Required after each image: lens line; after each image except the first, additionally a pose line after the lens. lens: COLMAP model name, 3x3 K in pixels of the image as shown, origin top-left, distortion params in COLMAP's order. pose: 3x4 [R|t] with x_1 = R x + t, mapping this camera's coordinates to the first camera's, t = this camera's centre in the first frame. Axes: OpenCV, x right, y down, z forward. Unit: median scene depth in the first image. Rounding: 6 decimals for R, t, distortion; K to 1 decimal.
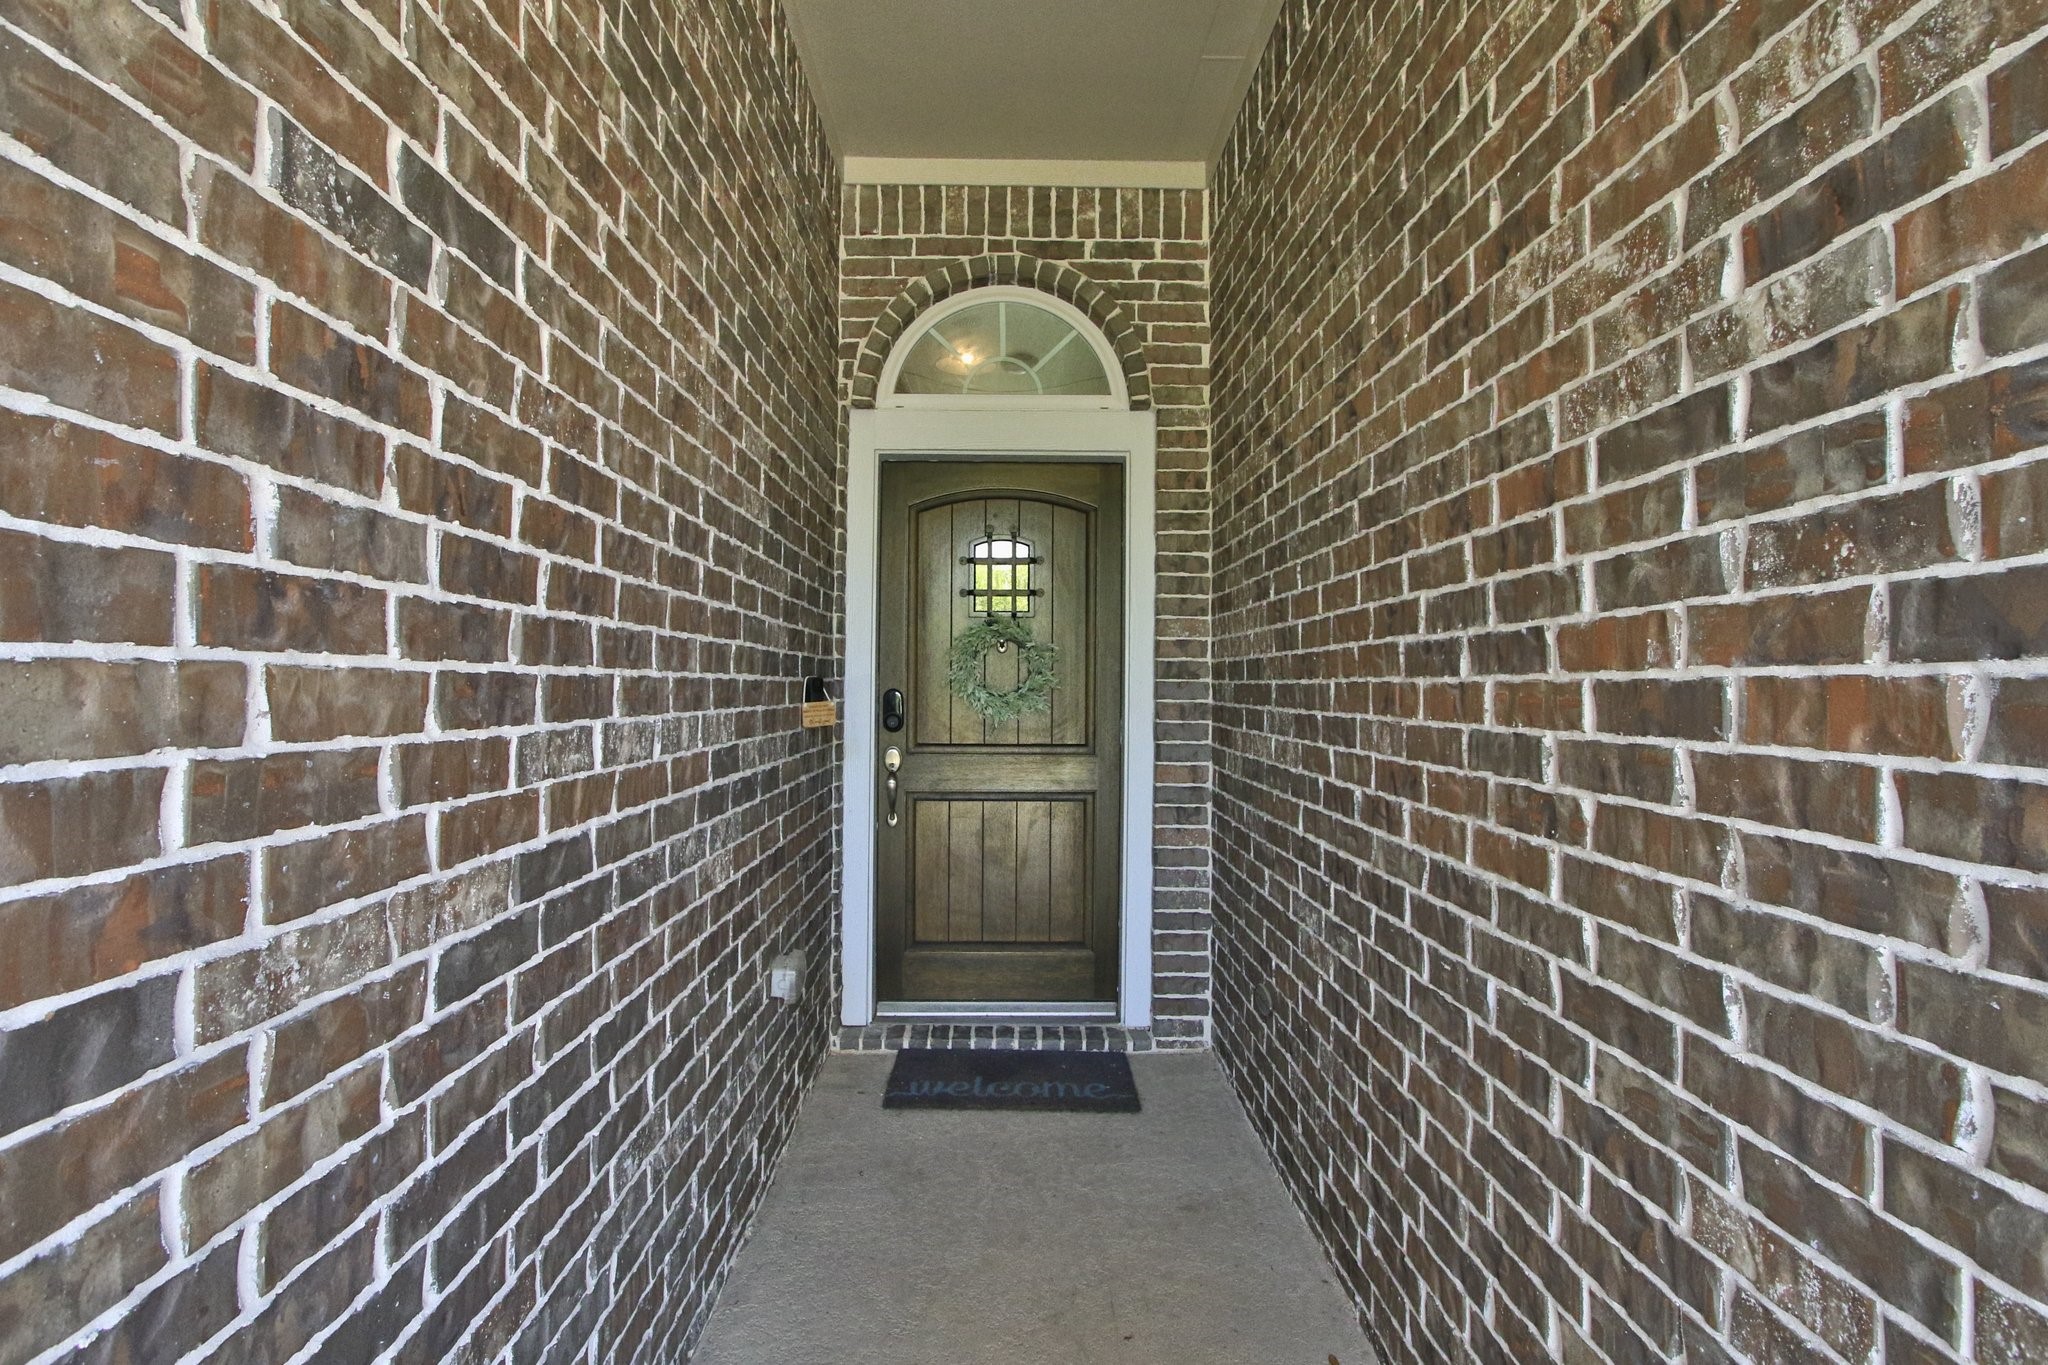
lens RADIAL K [[1052.6, 0, 1024.4], [0, 1052.6, 676.1], [0, 0, 1]] dist [-0.025727, 0.006593]
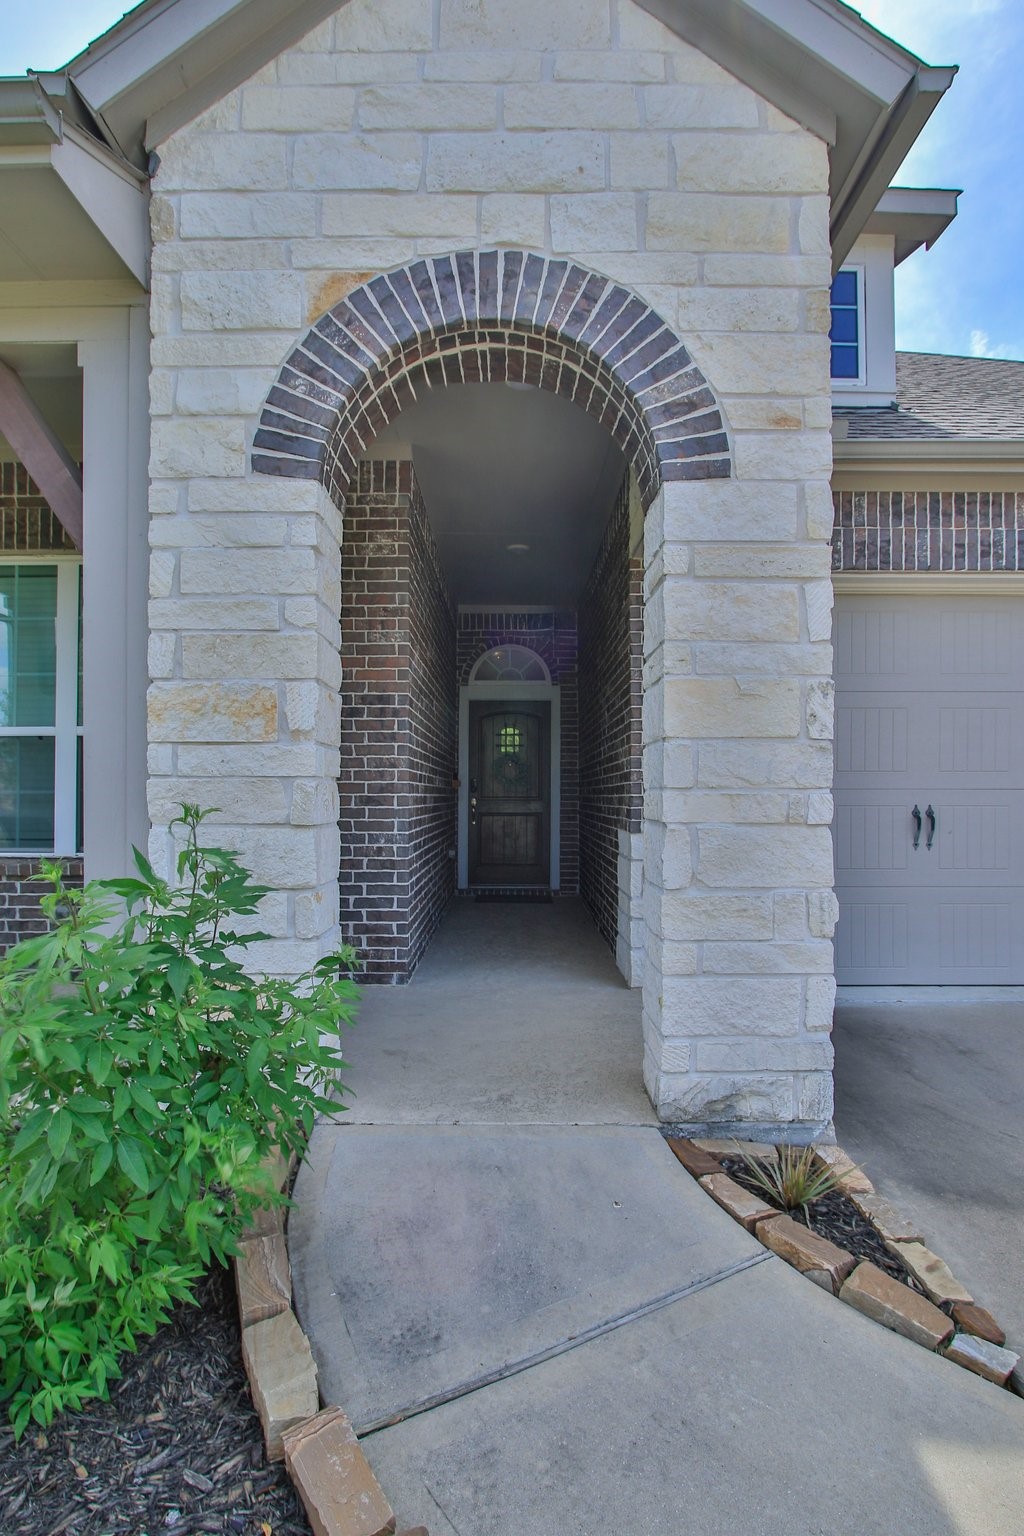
lens RADIAL K [[789.5, 0, 510.4], [0, 789.5, 782.1], [0, 0, 1]] dist [-0.025727, 0.006593]
pose [[0.999842, -0.005568, -0.016905, 0.017158], [0.005548, 0.999984, -0.001233, 0.027283], [0.016912, 0.001139, 0.999856, -1.272899]]
